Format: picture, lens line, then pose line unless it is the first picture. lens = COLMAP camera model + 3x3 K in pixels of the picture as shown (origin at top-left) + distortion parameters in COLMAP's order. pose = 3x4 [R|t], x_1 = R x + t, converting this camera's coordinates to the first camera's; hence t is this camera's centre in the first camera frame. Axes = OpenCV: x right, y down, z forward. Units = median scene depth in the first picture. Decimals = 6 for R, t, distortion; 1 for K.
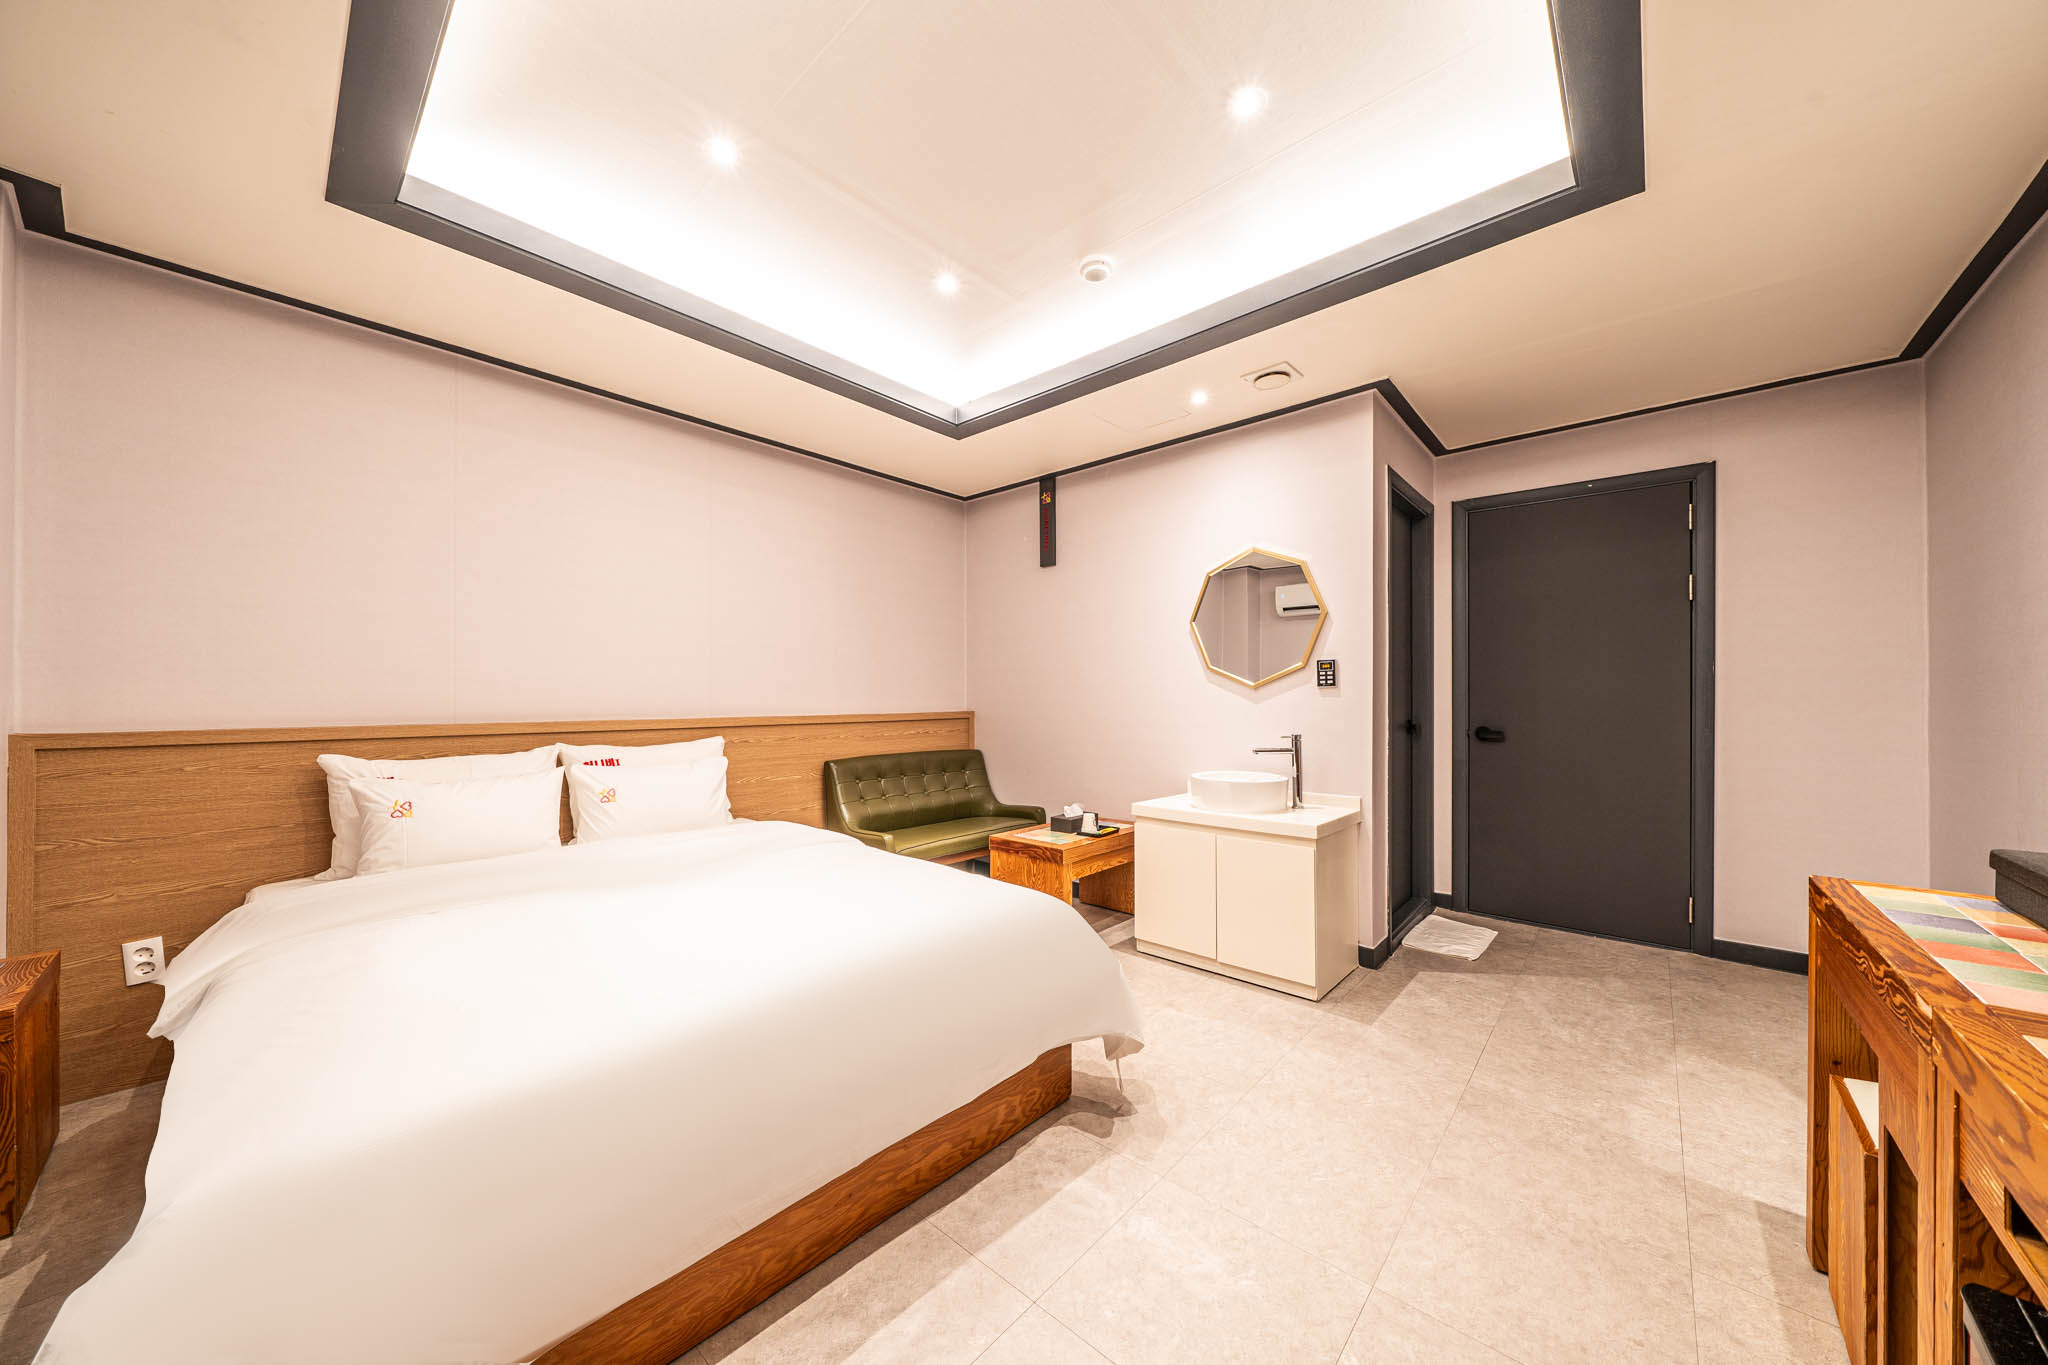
lens RADIAL K [[697.5, 0, 1027.3], [0, 697.5, 695.5], [0, 0, 1]] dist [-0.007476, -0.000160]
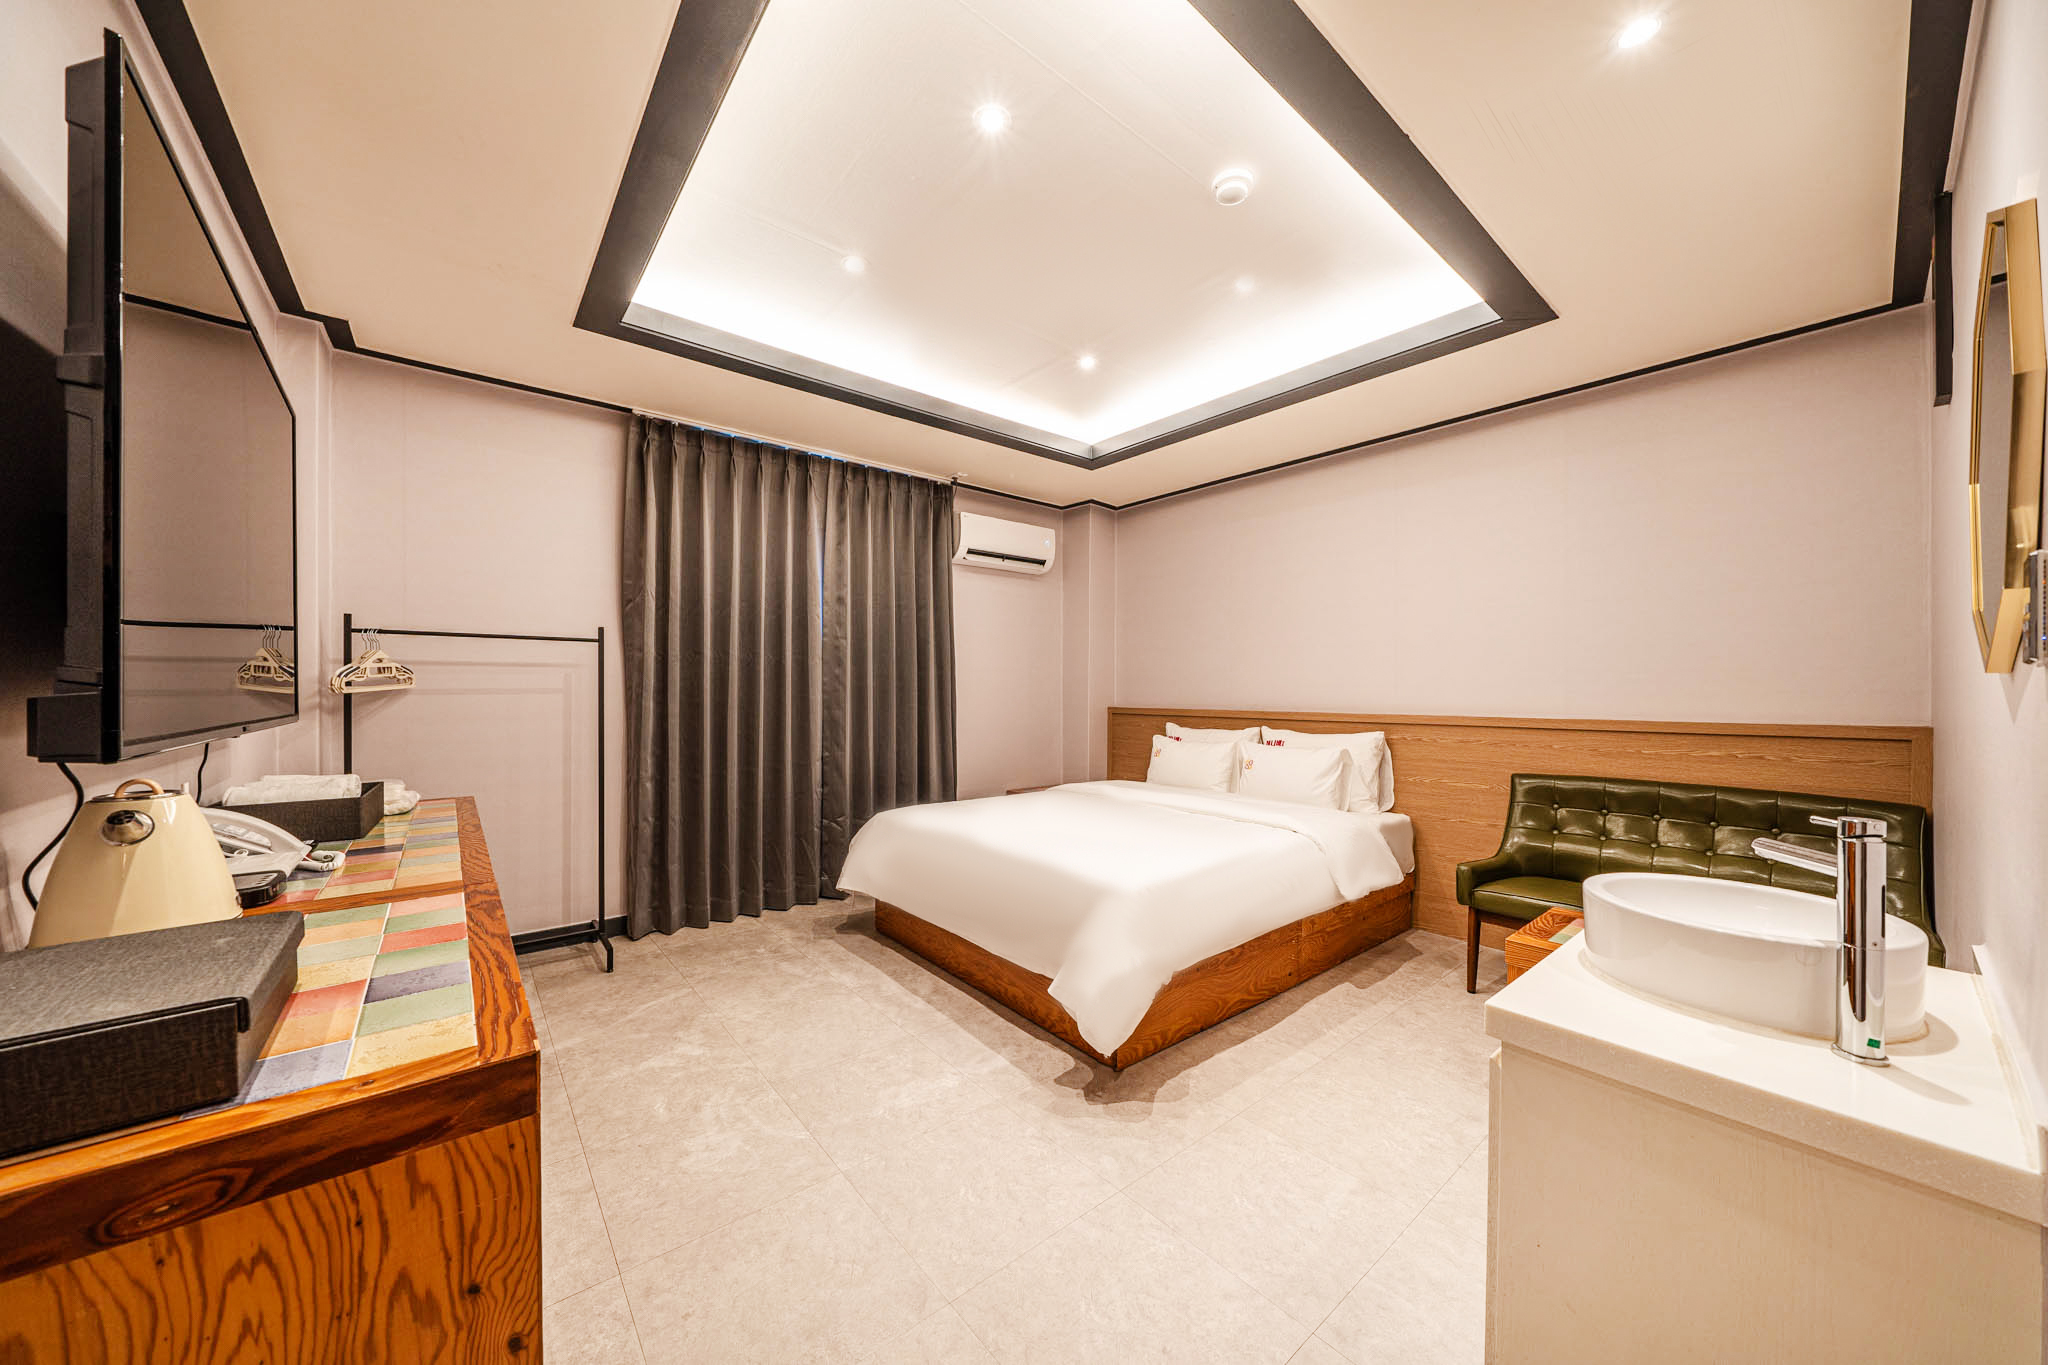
lens RADIAL K [[697.5, 0, 1027.3], [0, 697.5, 695.5], [0, 0, 1]] dist [-0.007476, -0.000160]
pose [[-0.148899, 0.006518, -0.988831, 1.249128], [-0.001793, 0.999975, 0.006862, -0.005604], [0.988851, 0.002794, -0.148883, 1.127565]]
